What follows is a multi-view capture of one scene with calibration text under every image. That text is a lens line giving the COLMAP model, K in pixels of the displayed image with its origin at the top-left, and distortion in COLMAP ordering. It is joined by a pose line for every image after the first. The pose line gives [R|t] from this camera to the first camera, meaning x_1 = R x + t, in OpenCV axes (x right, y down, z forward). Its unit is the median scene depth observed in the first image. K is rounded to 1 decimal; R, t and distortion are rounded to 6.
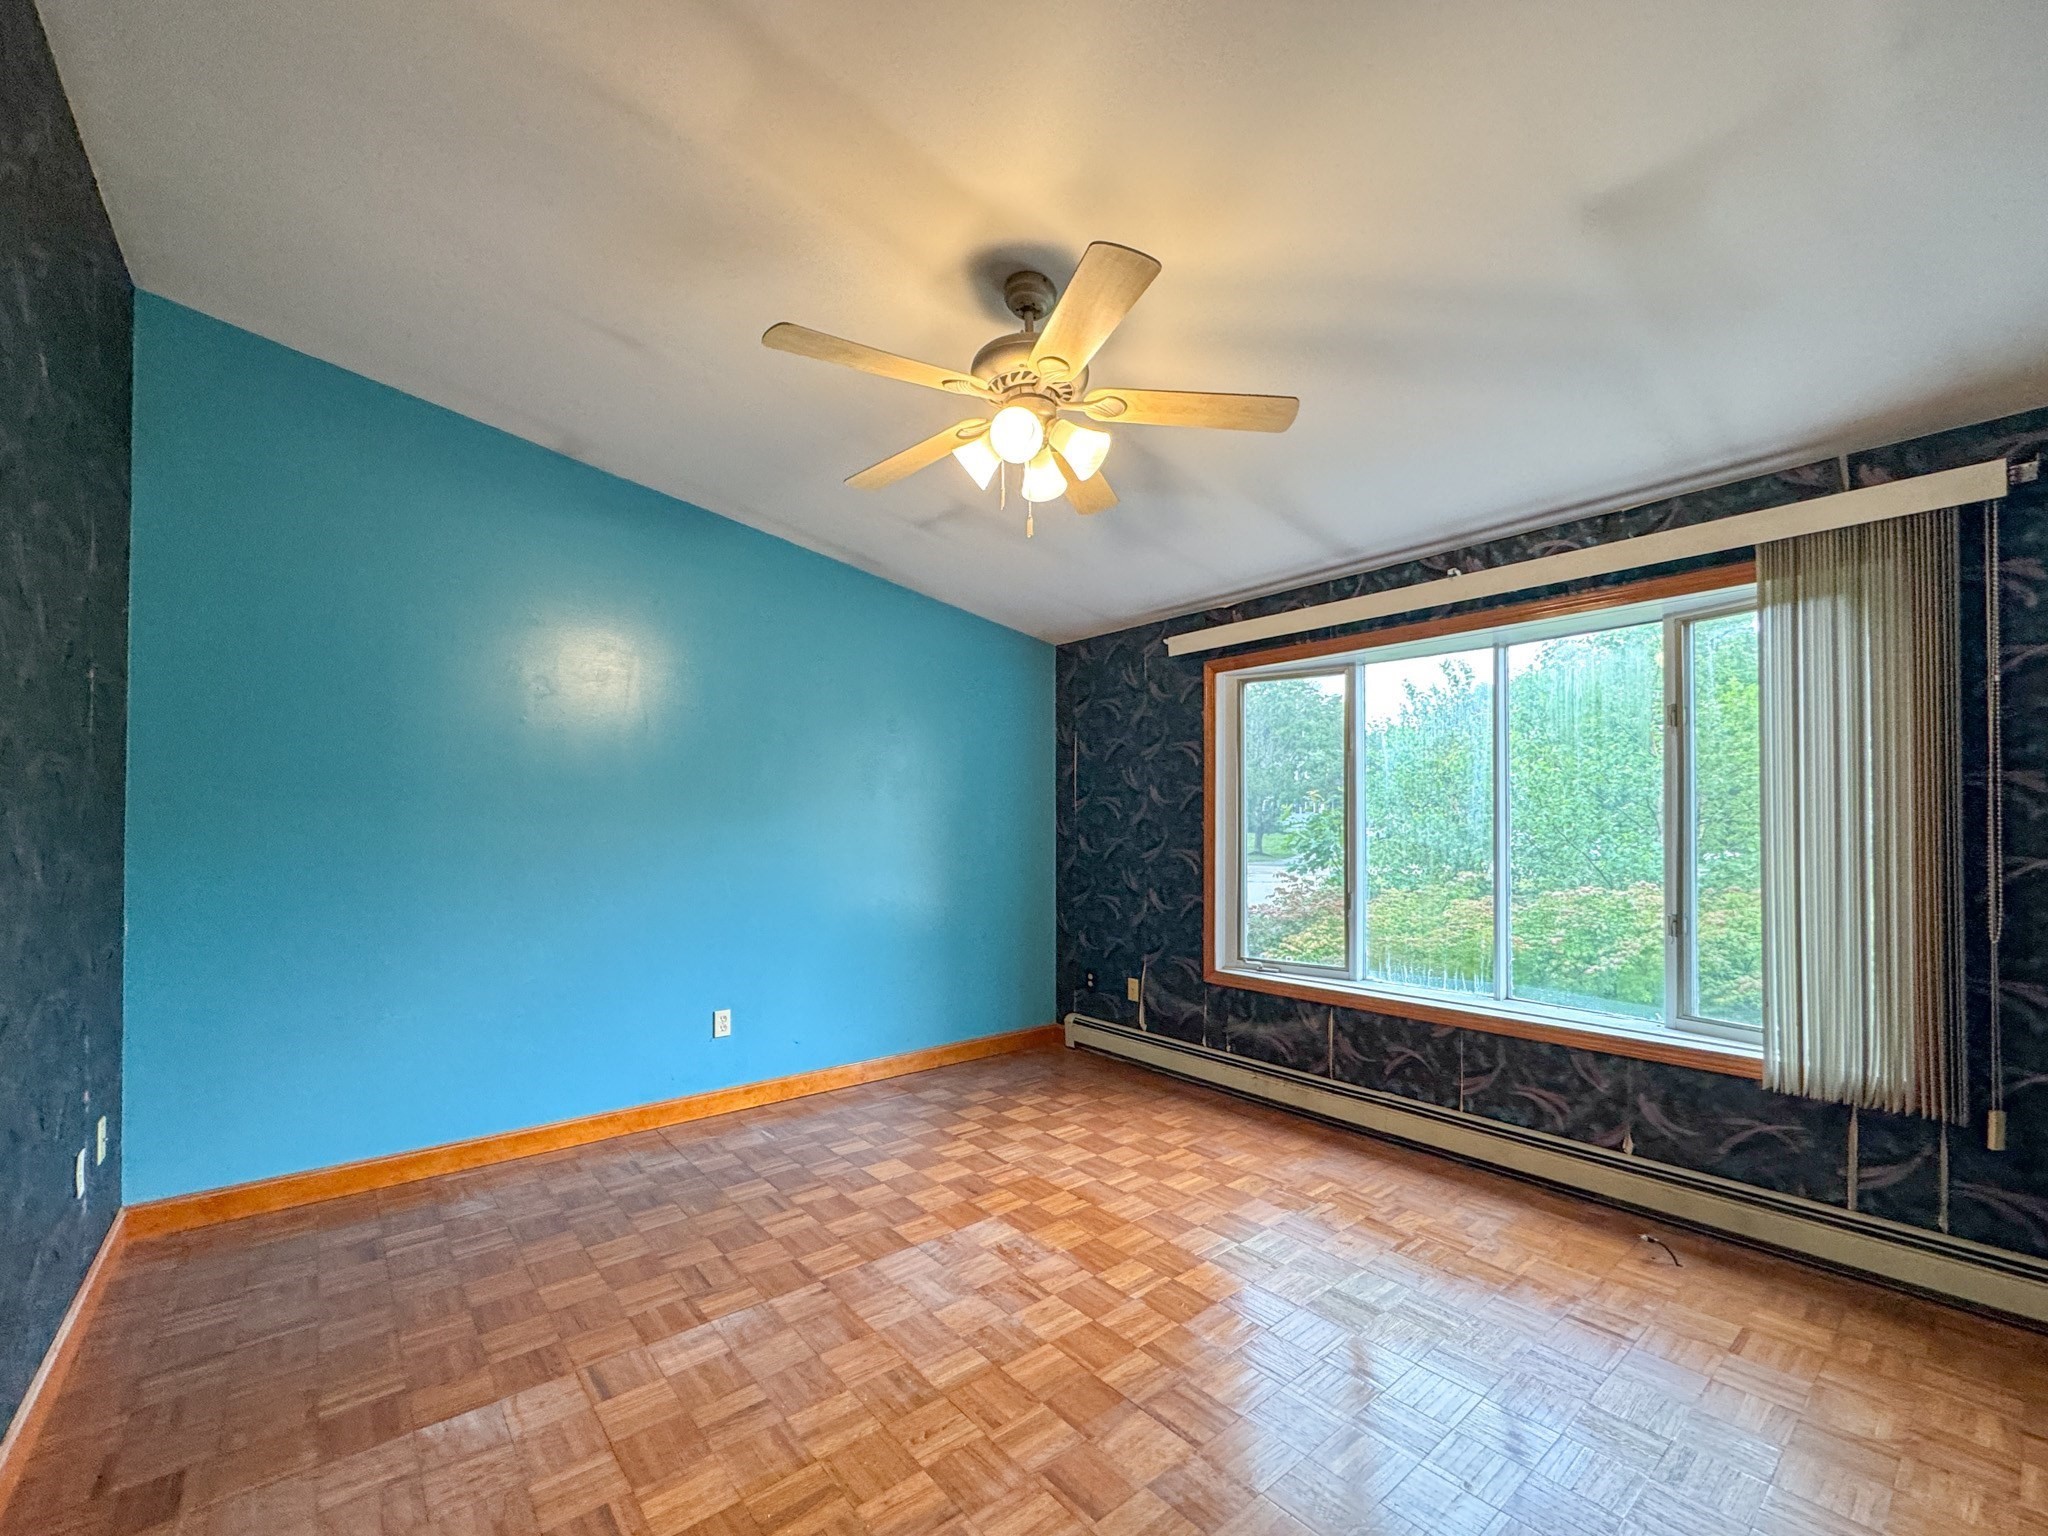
lens RADIAL K [[849.4, 0, 1021.2], [0, 849.4, 803.7], [0, 0, 1]] dist [-0.001694, 0.000056]
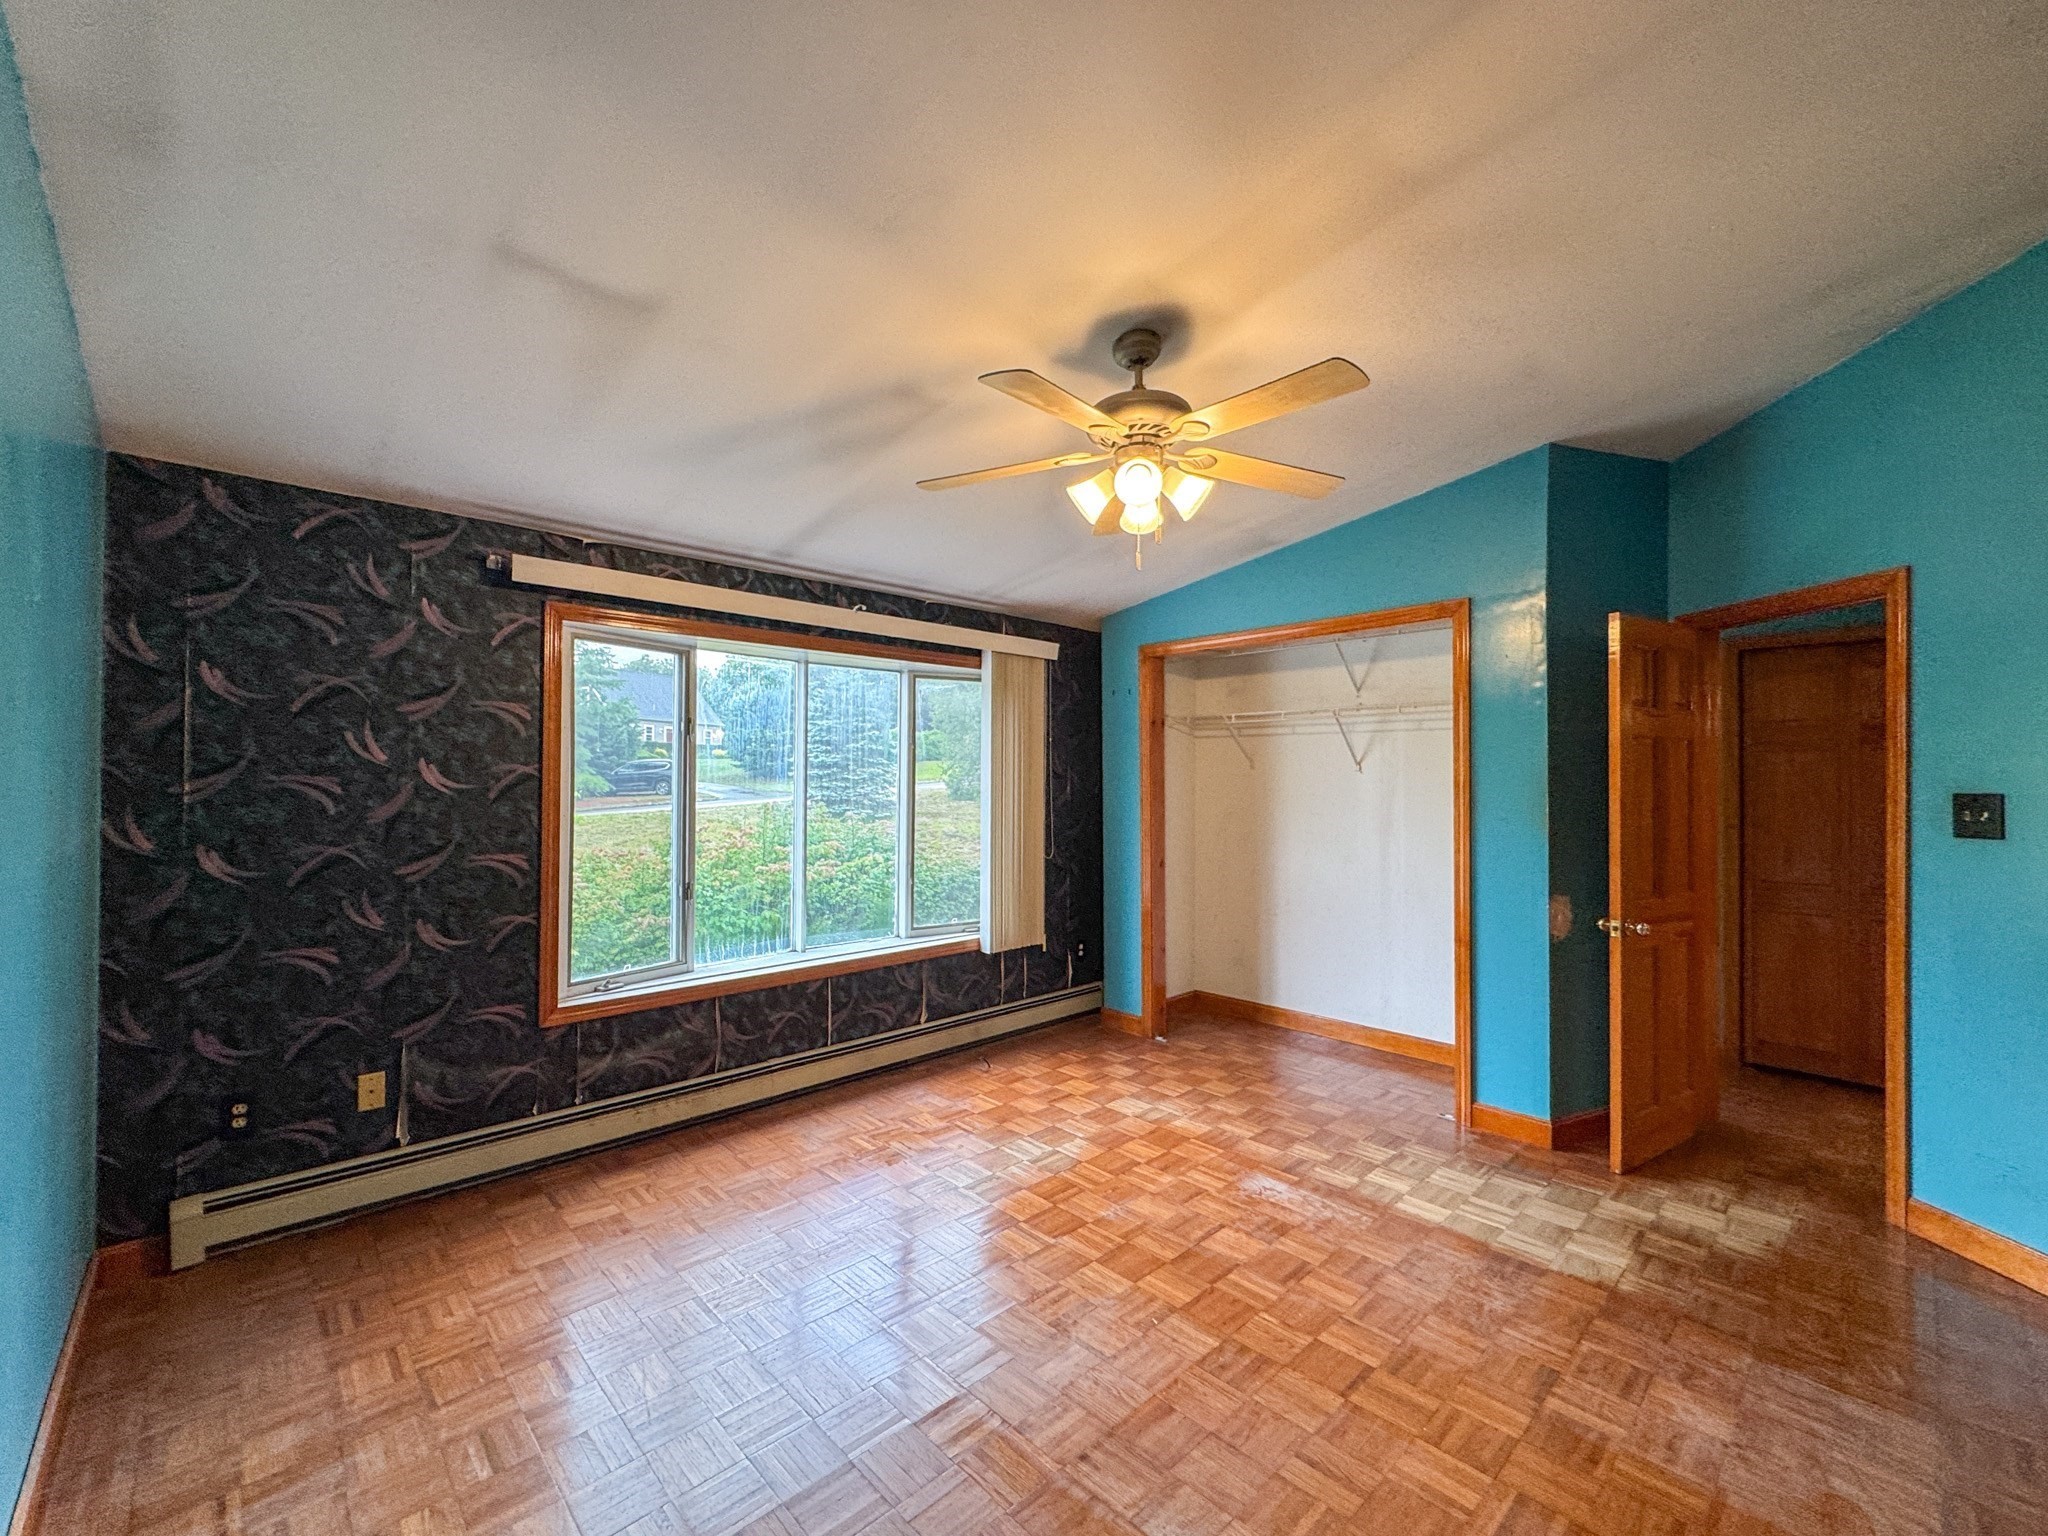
lens RADIAL K [[846.4, 0, 1024.0], [0, 846.4, 768.0], [0, 0, 1]] dist [-0.003136, -0.000225]
pose [[-0.064291, 0.016689, 0.997792, -0.637574], [-0.024237, 0.999539, -0.018280, -0.018009], [-0.997637, -0.025359, -0.063857, 0.718314]]
